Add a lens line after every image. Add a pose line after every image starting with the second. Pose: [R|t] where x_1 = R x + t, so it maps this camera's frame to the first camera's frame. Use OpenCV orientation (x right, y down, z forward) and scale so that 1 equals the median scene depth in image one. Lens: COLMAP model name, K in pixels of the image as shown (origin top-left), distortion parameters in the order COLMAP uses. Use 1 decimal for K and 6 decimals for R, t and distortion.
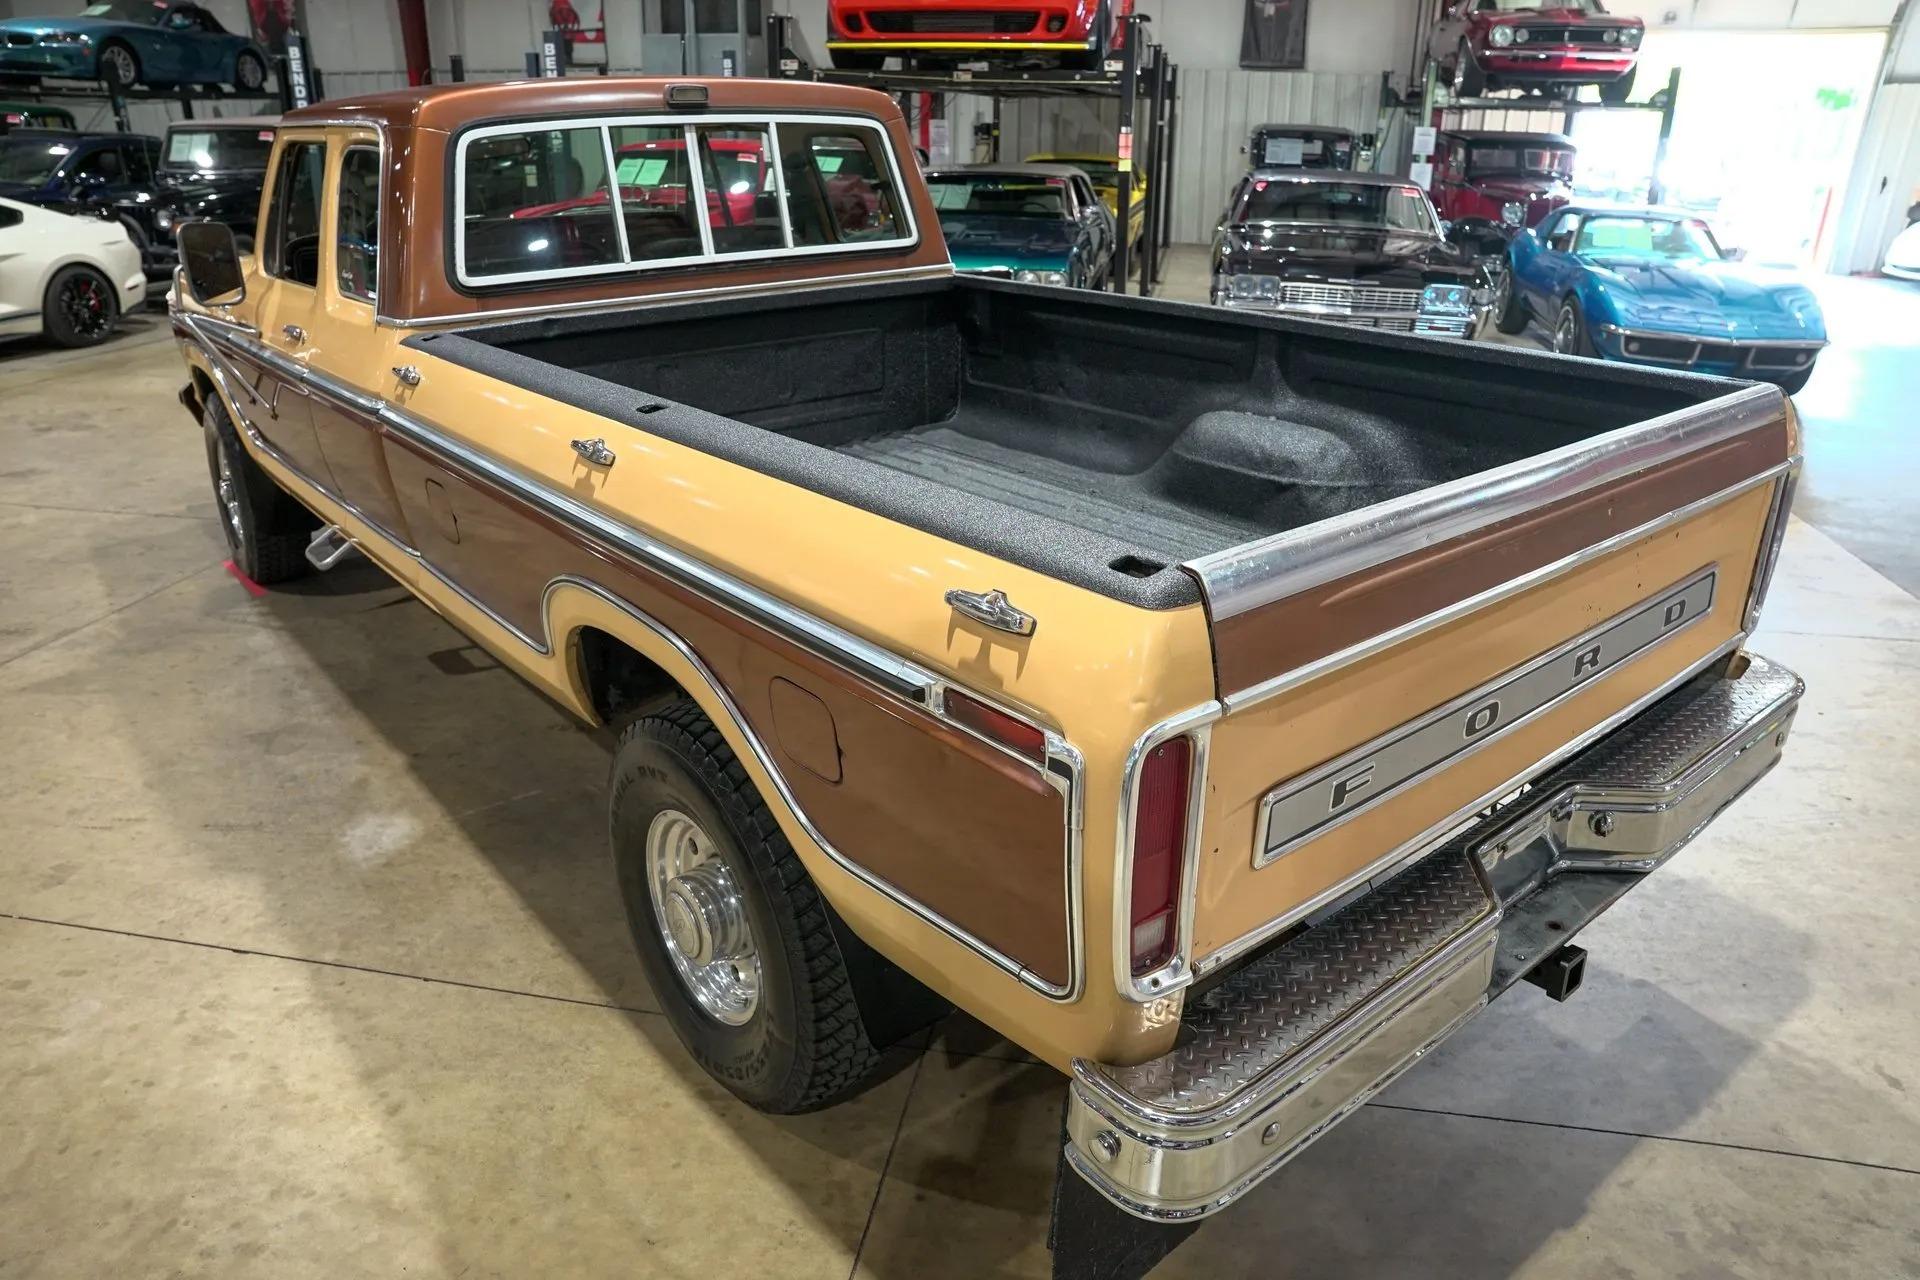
lens RADIAL K [[1311.7, 0, 964.4], [0, 1311.7, 639.2], [0, 0, 1]] dist [-0.142510, 0.111388]
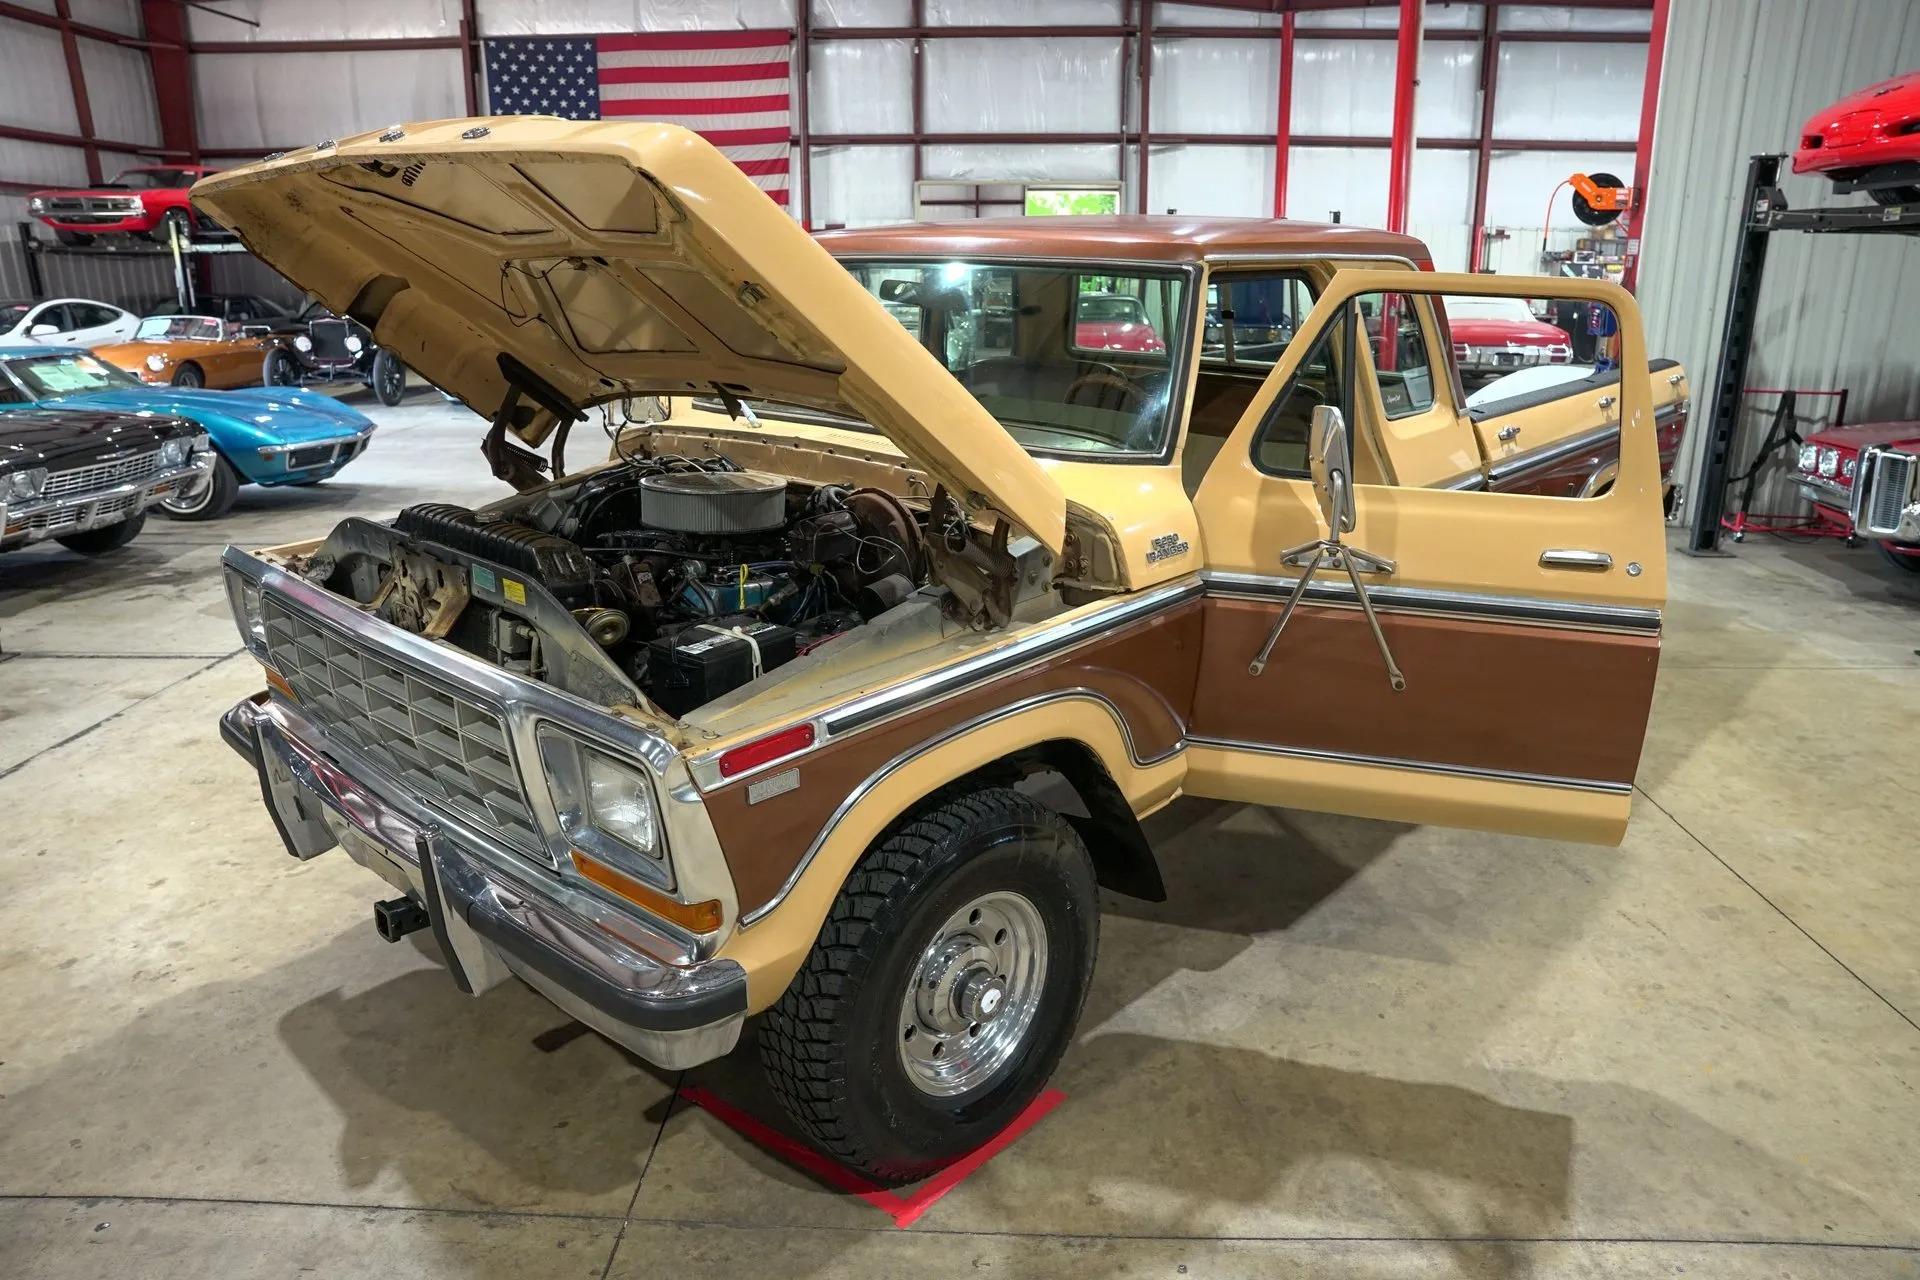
lens RADIAL K [[1311.7, 0, 964.4], [0, 1311.7, 639.2], [0, 0, 1]] dist [-0.142510, 0.111388]
pose [[-0.138838, -0.292734, 0.946061, -1.890807], [0.376103, 0.868151, 0.323821, -0.745434], [-0.916117, 0.400775, -0.010435, 1.786558]]
